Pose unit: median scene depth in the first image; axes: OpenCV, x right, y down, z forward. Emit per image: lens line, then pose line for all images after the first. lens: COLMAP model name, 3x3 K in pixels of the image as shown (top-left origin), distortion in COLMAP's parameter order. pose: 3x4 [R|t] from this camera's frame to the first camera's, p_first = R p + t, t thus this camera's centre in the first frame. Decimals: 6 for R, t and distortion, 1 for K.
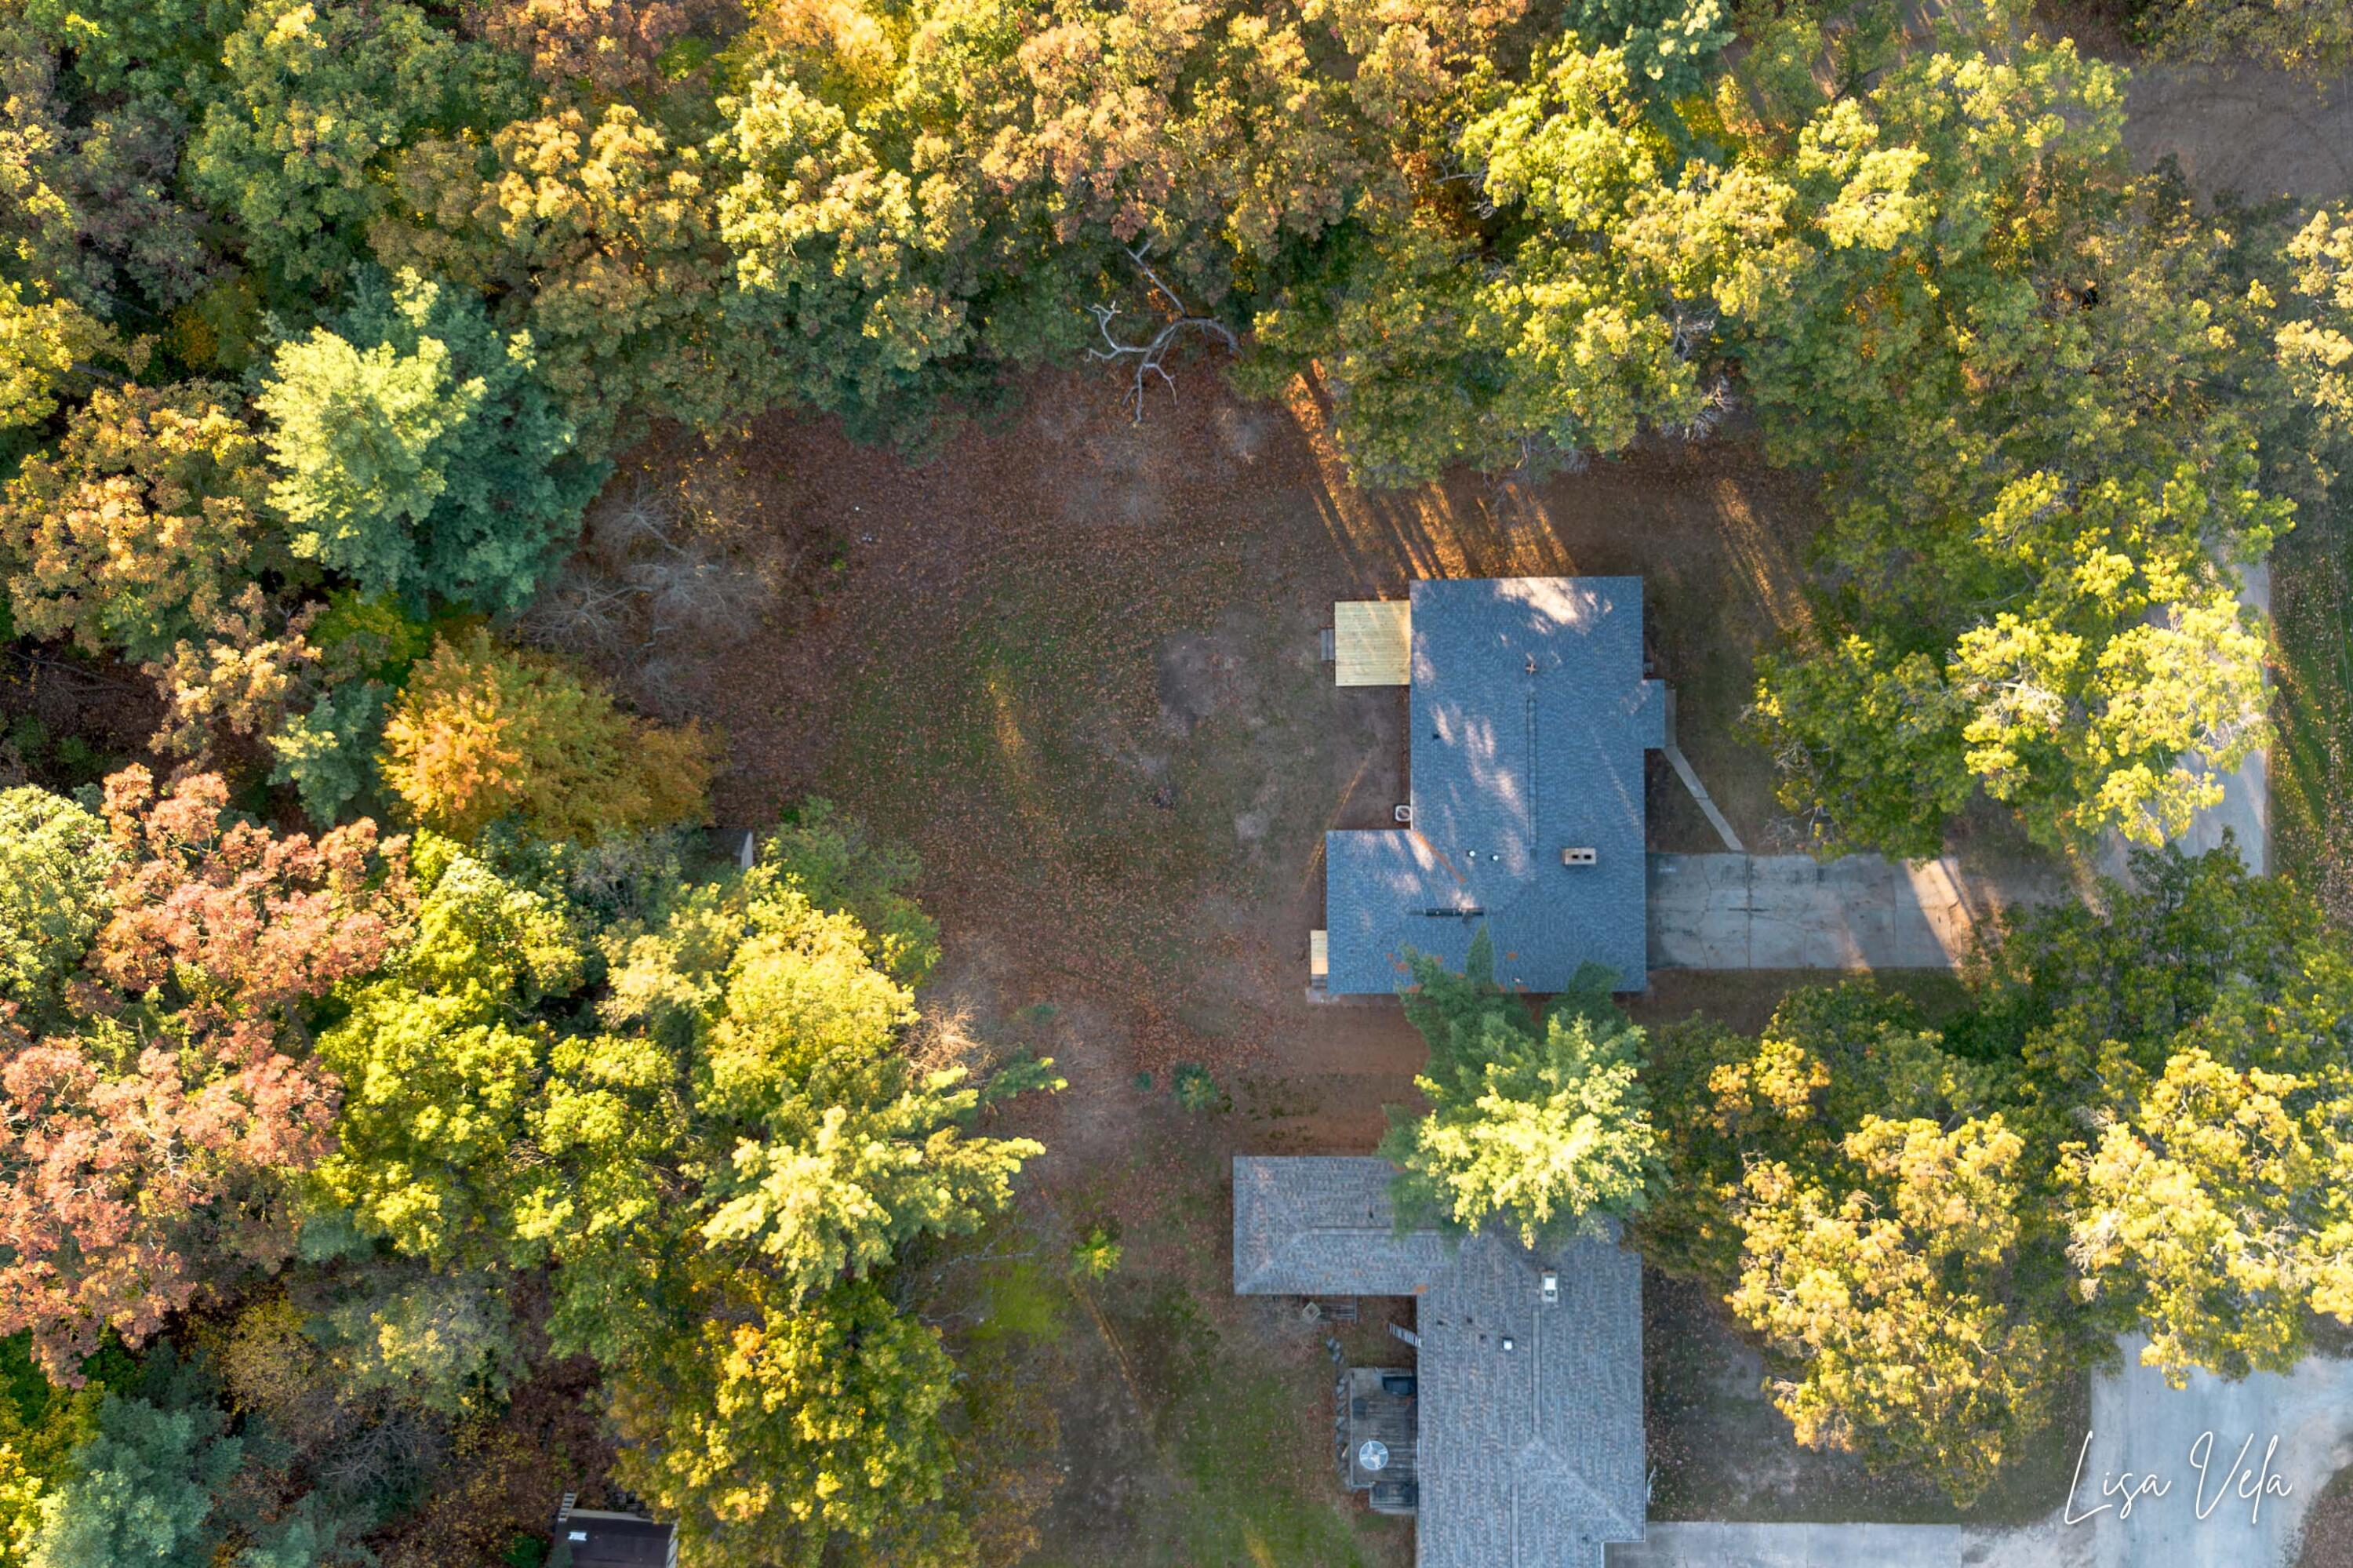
lens RADIAL K [[1664.4, 0, 1163.3], [0, 1664.4, 762.1], [0, 0, 1]] dist [0.027692, -0.003900]
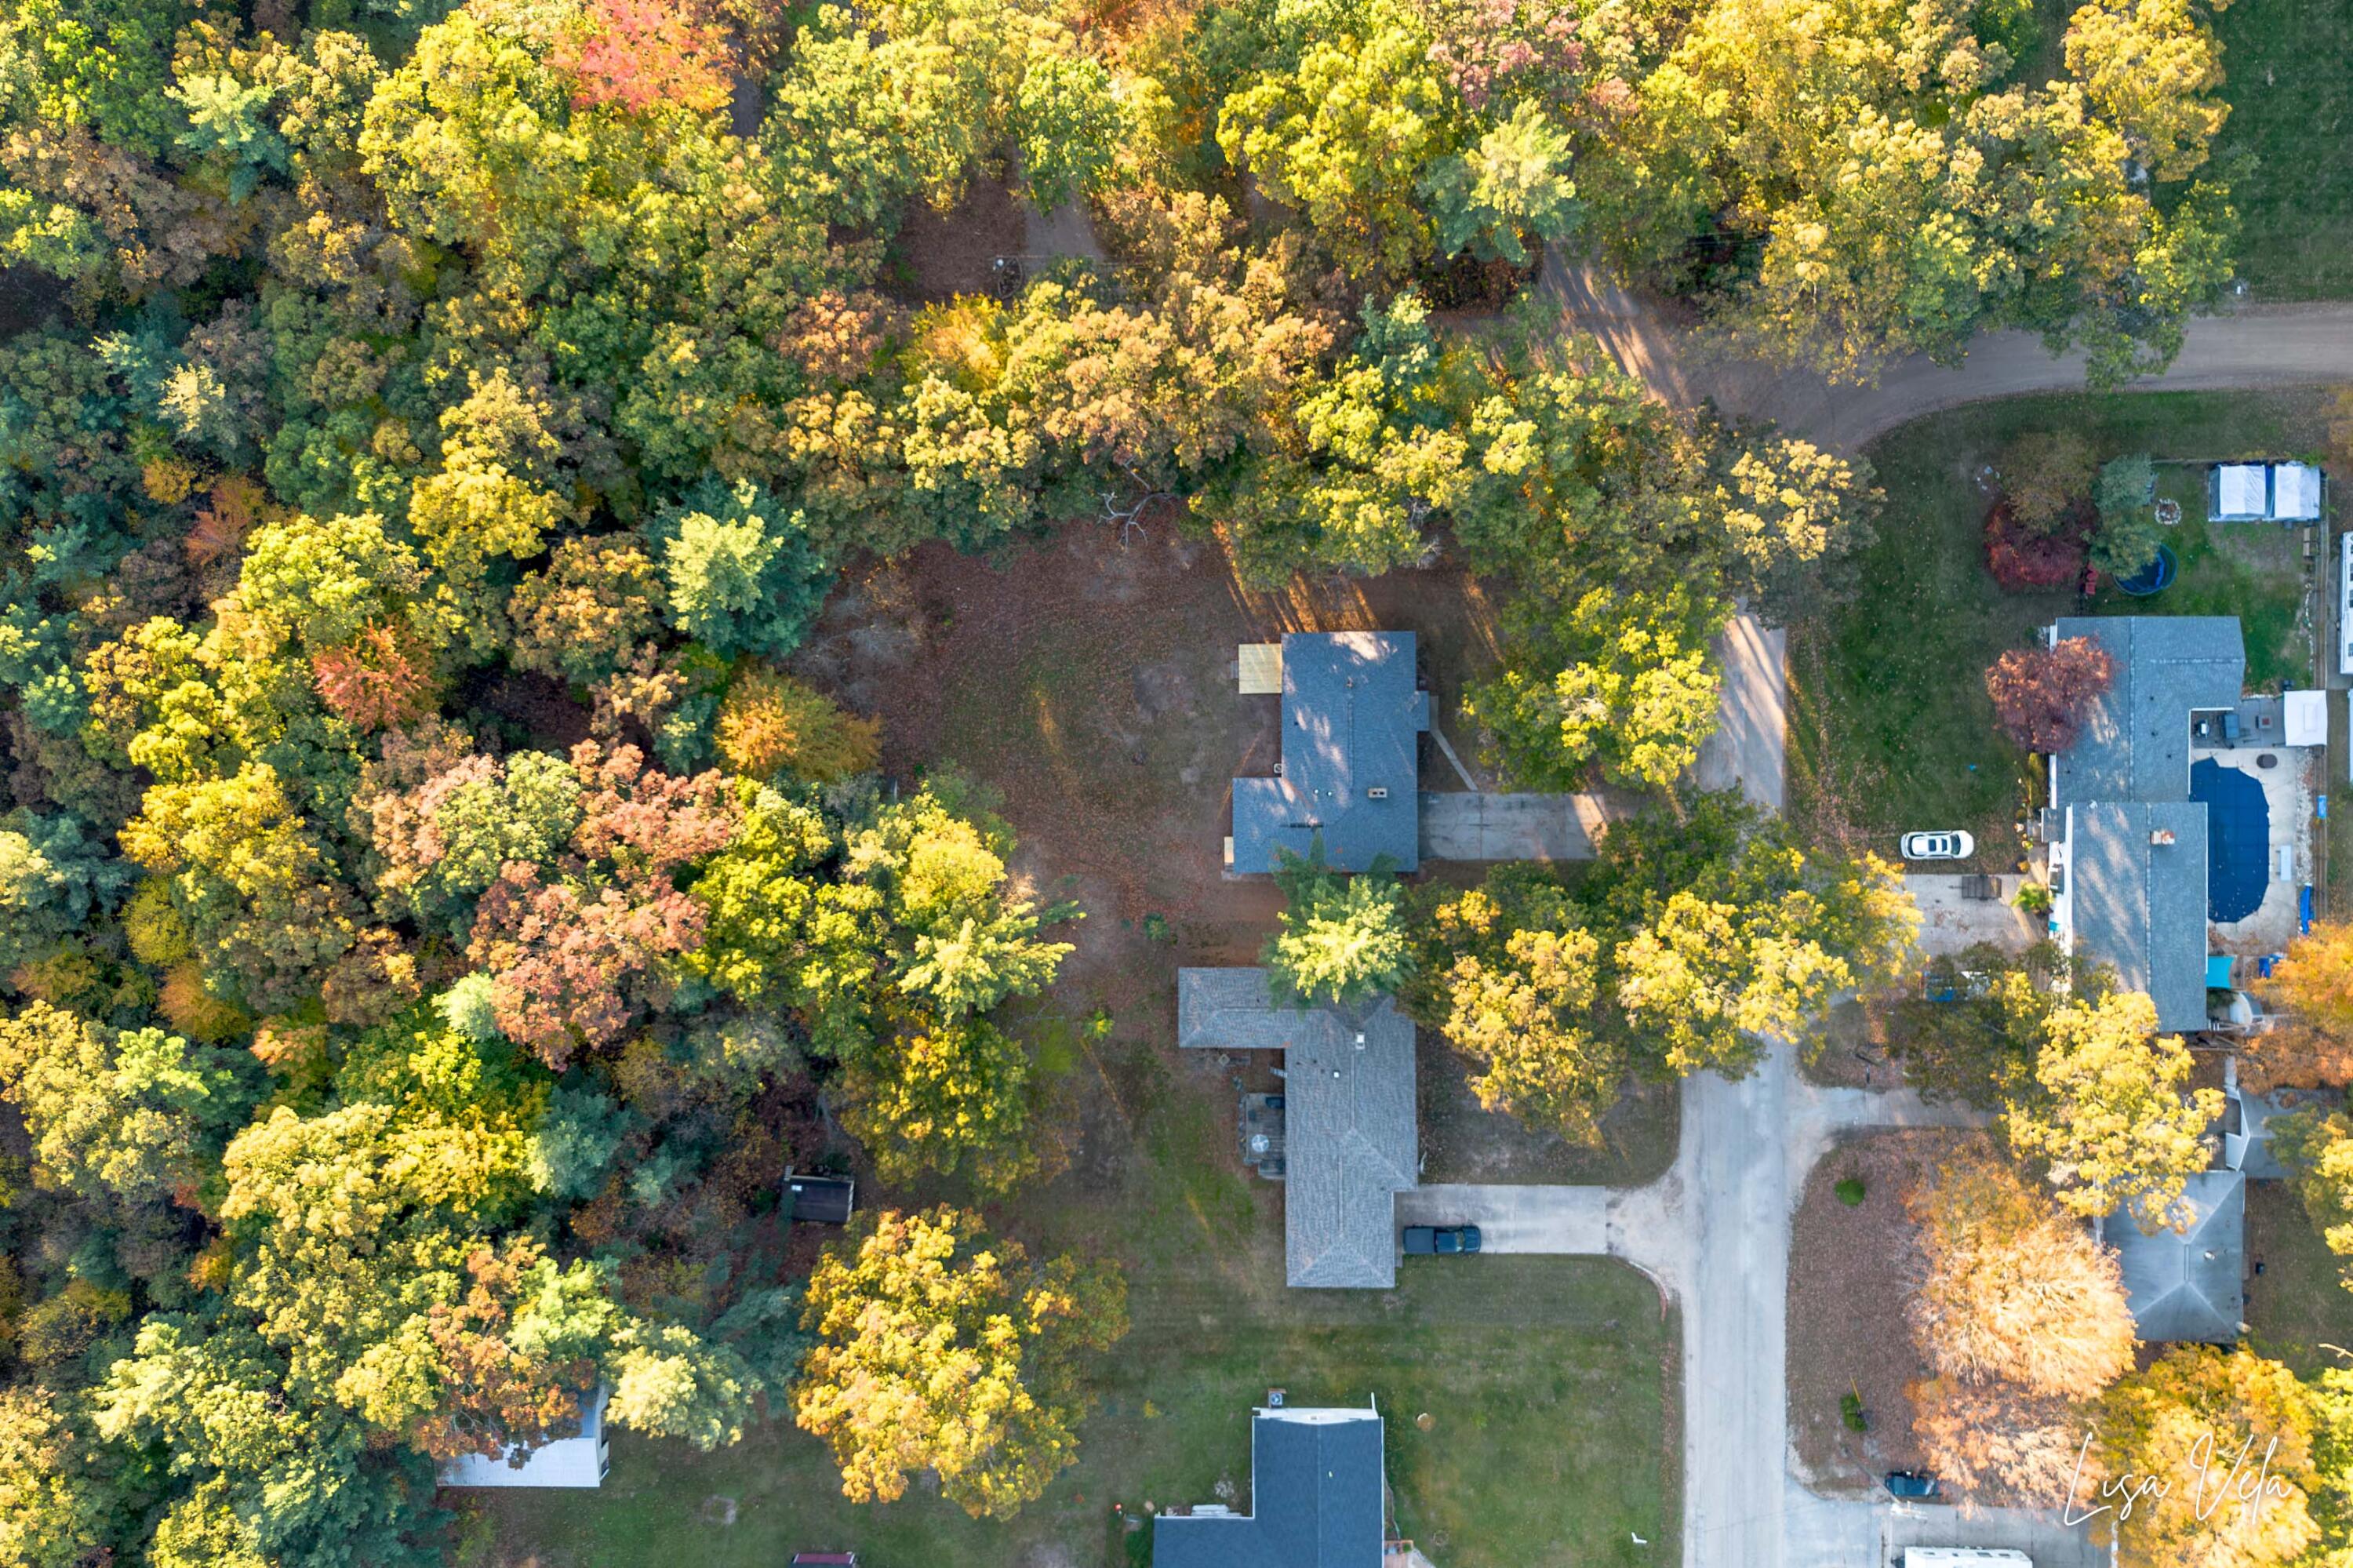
lens RADIAL K [[1664.4, 0, 1163.3], [0, 1664.4, 762.1], [0, 0, 1]] dist [0.027692, -0.003900]
pose [[0.999734, 0.001542, 0.022995, -0.016675], [-0.002033, 0.999770, 0.021329, -0.014834], [-0.022957, -0.021370, 0.999508, -0.881773]]
